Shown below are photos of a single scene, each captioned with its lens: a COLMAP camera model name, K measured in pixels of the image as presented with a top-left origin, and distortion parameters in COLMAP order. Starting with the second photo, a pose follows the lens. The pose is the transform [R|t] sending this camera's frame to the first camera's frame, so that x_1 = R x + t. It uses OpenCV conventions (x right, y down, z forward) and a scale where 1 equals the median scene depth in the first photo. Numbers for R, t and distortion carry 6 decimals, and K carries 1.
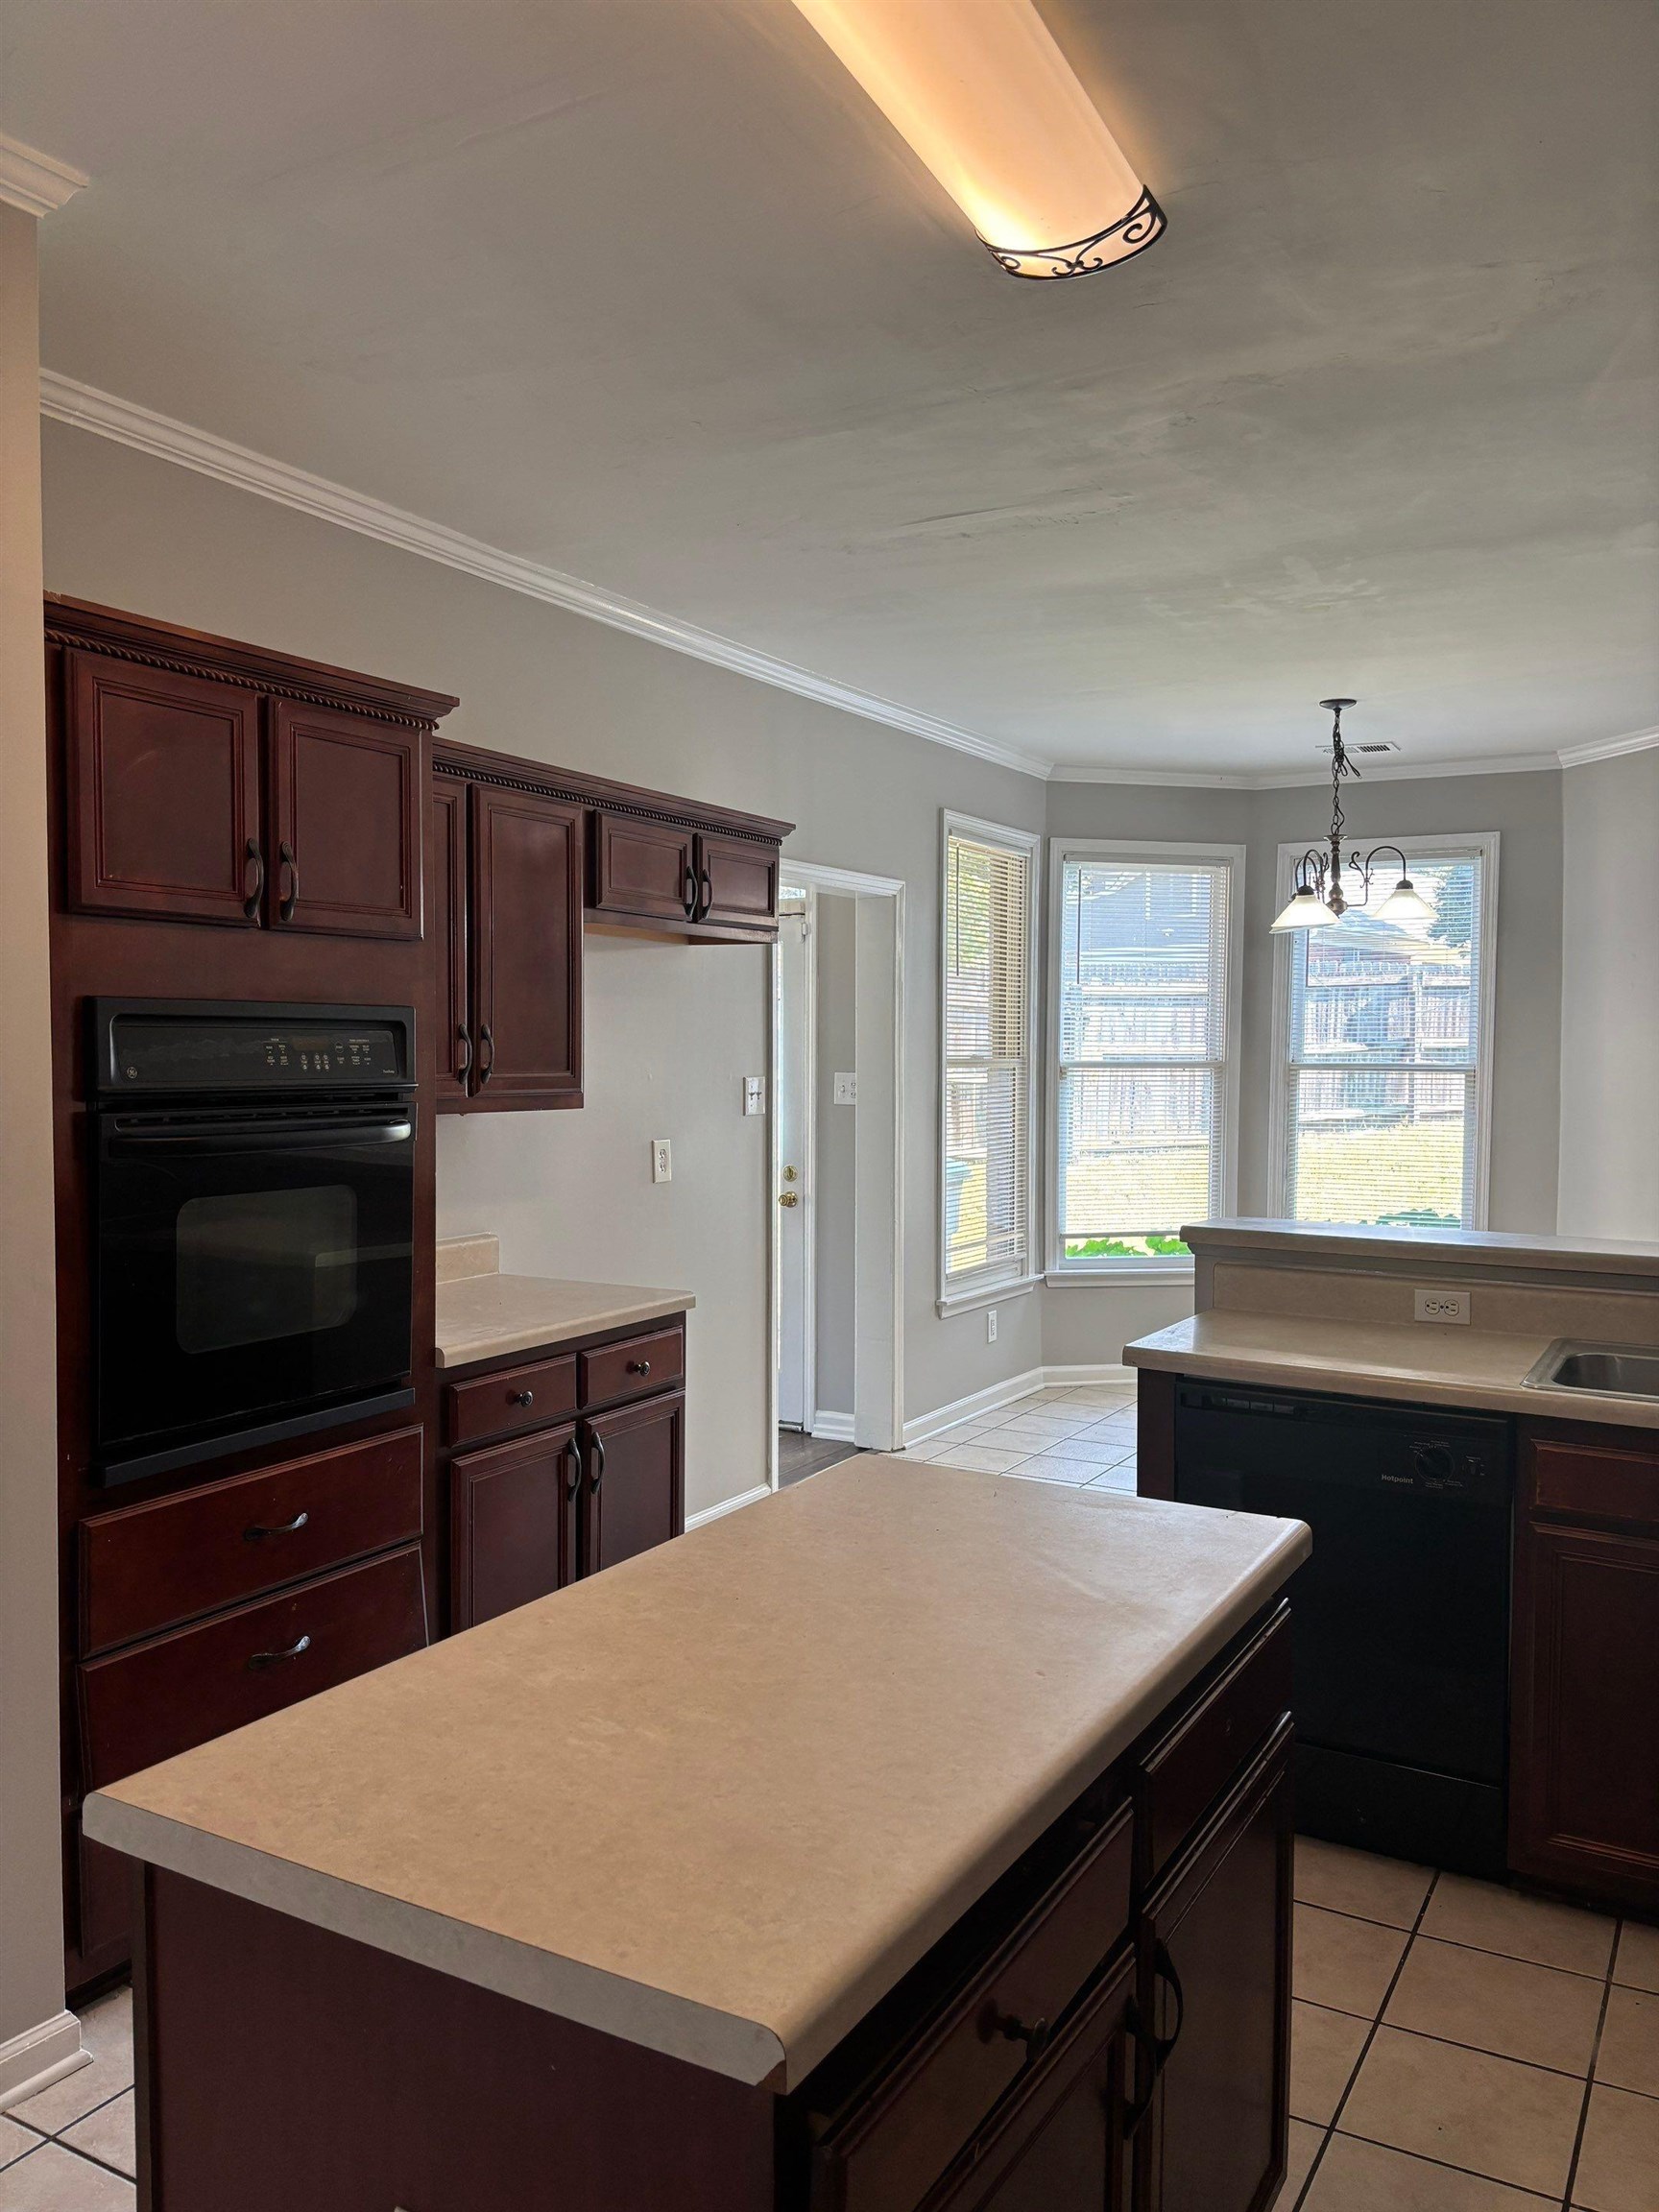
lens RADIAL K [[1674.2, 0, 833.6], [0, 1674.2, 1108.5], [0, 0, 1]] dist [0.046478, -0.055670]
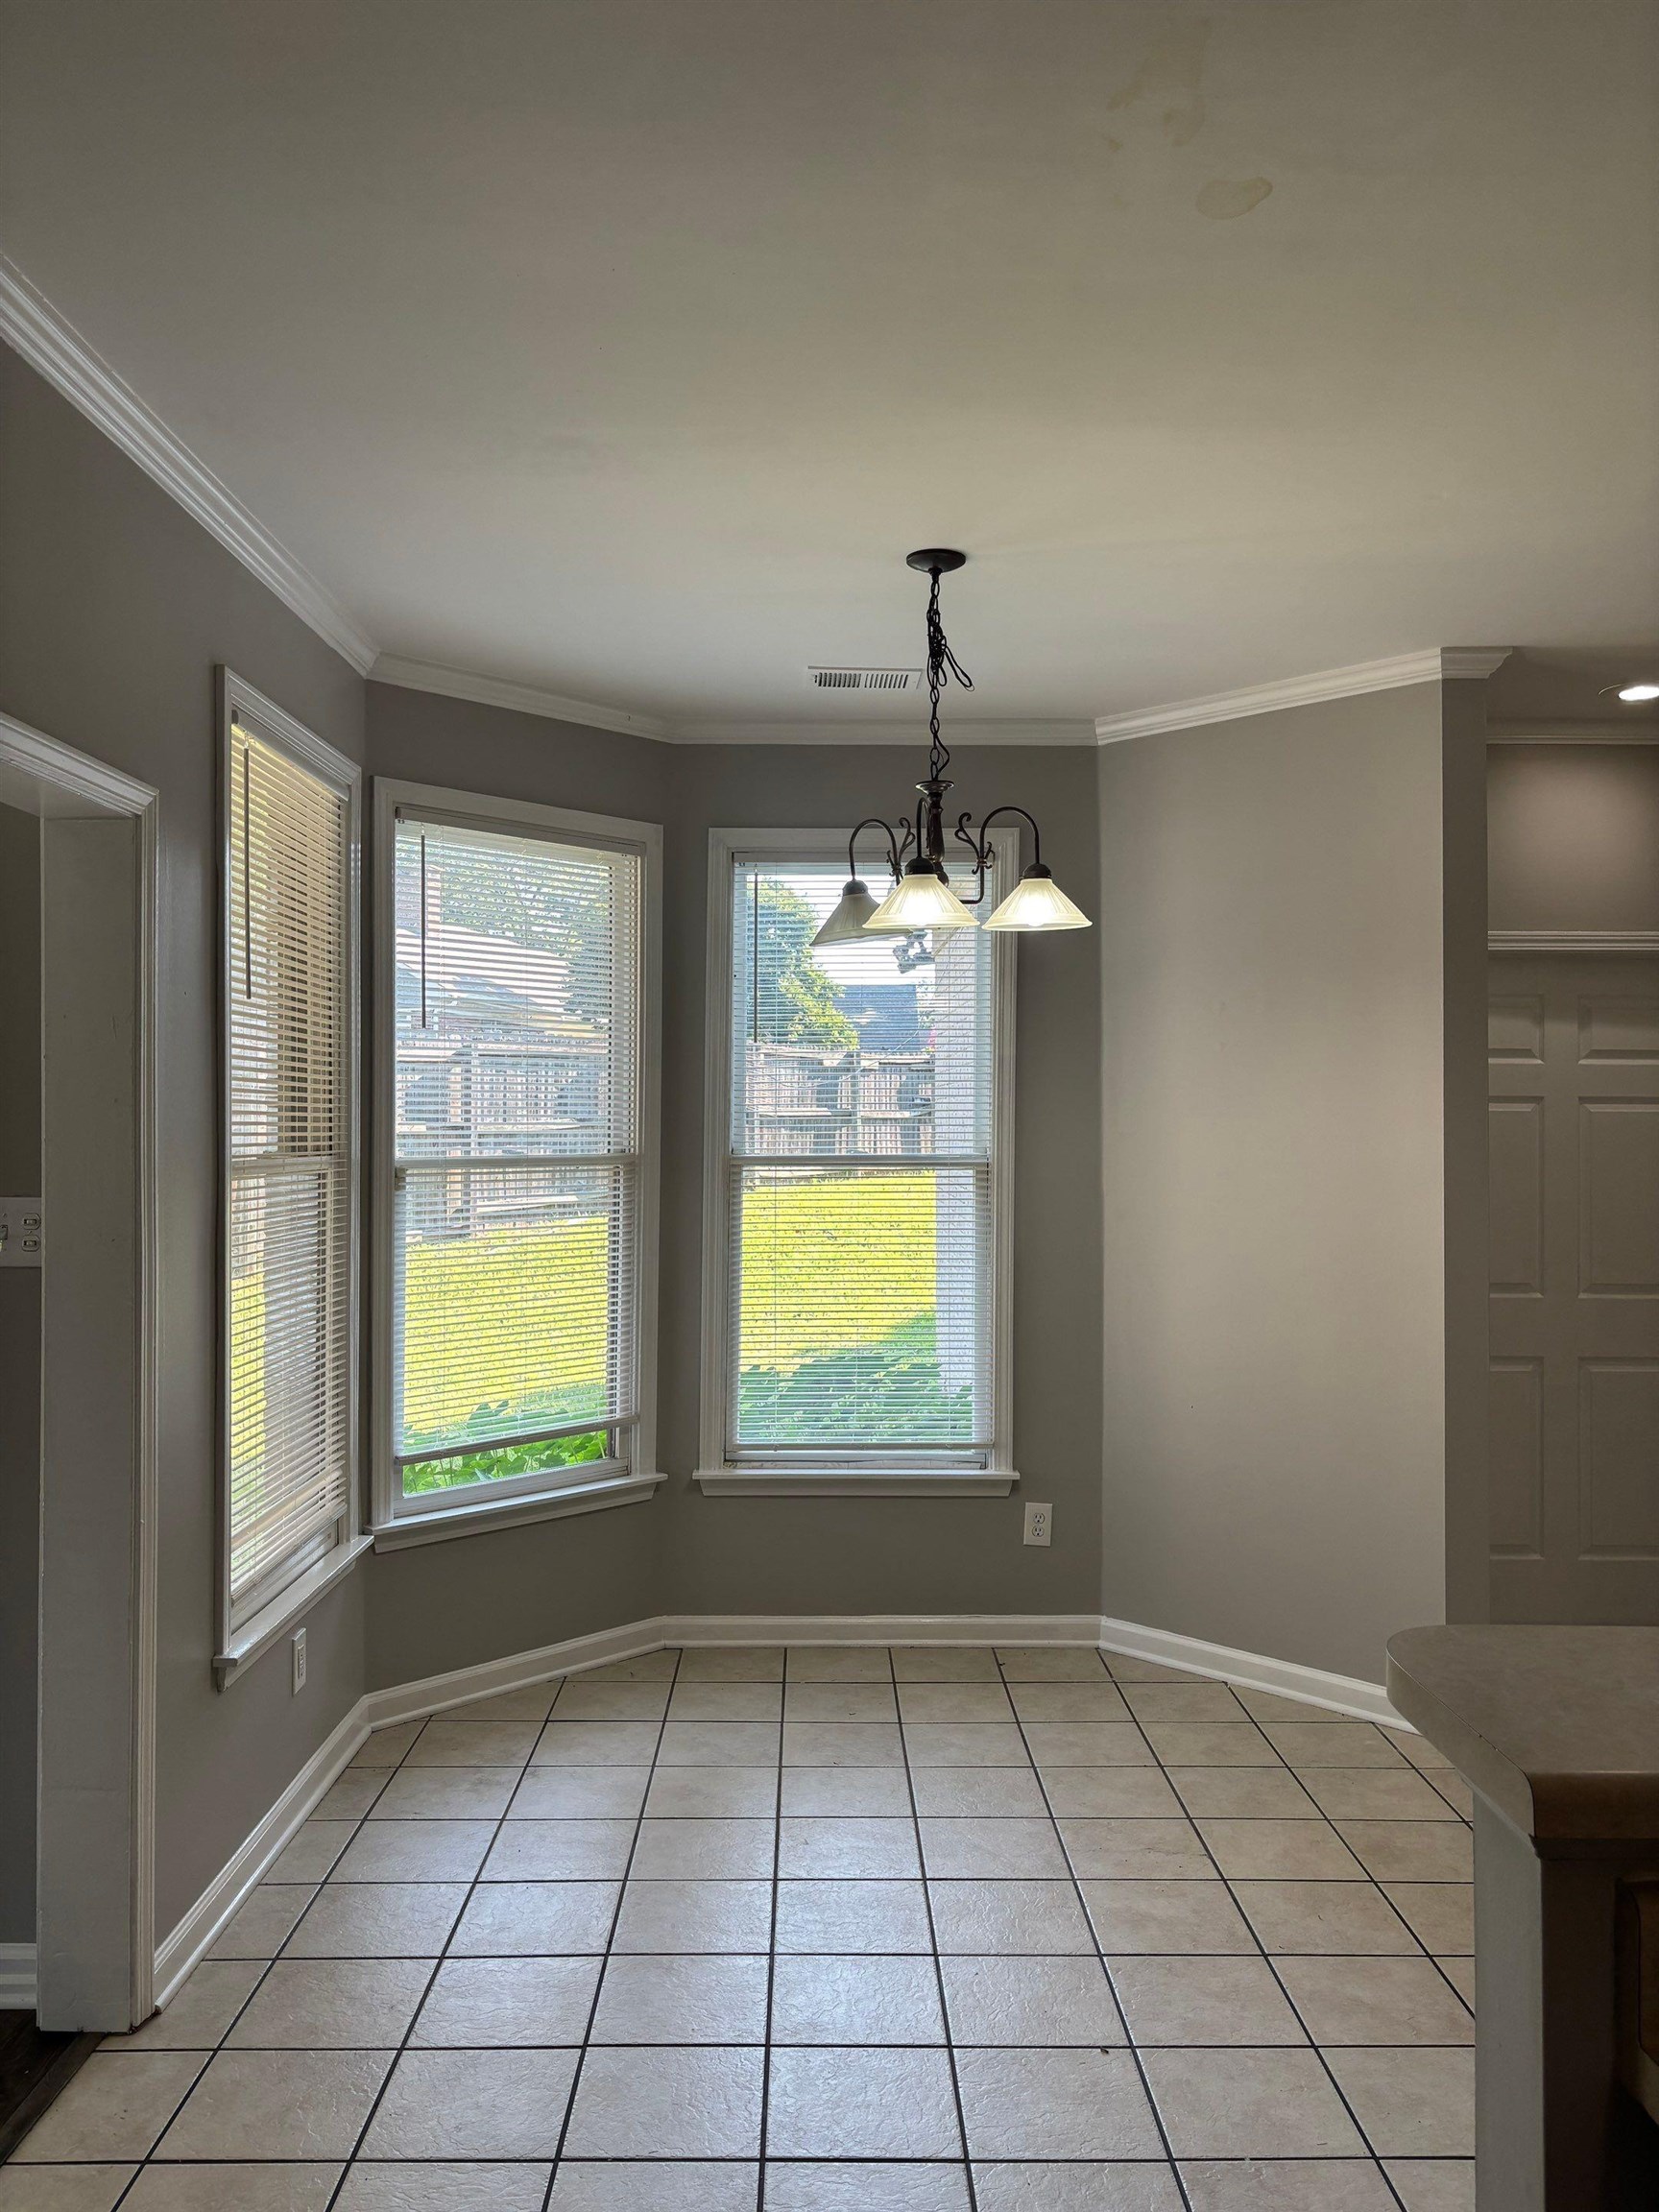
lens RADIAL K [[1674.2, 0, 823.9], [0, 1674.2, 1112.7], [0, 0, 1]] dist [0.046478, -0.055670]
pose [[0.866619, -0.000187, 0.498971, -0.027527], [0.020765, 0.999147, -0.035690, -0.020856], [-0.498538, 0.041291, 0.865884, 0.428820]]
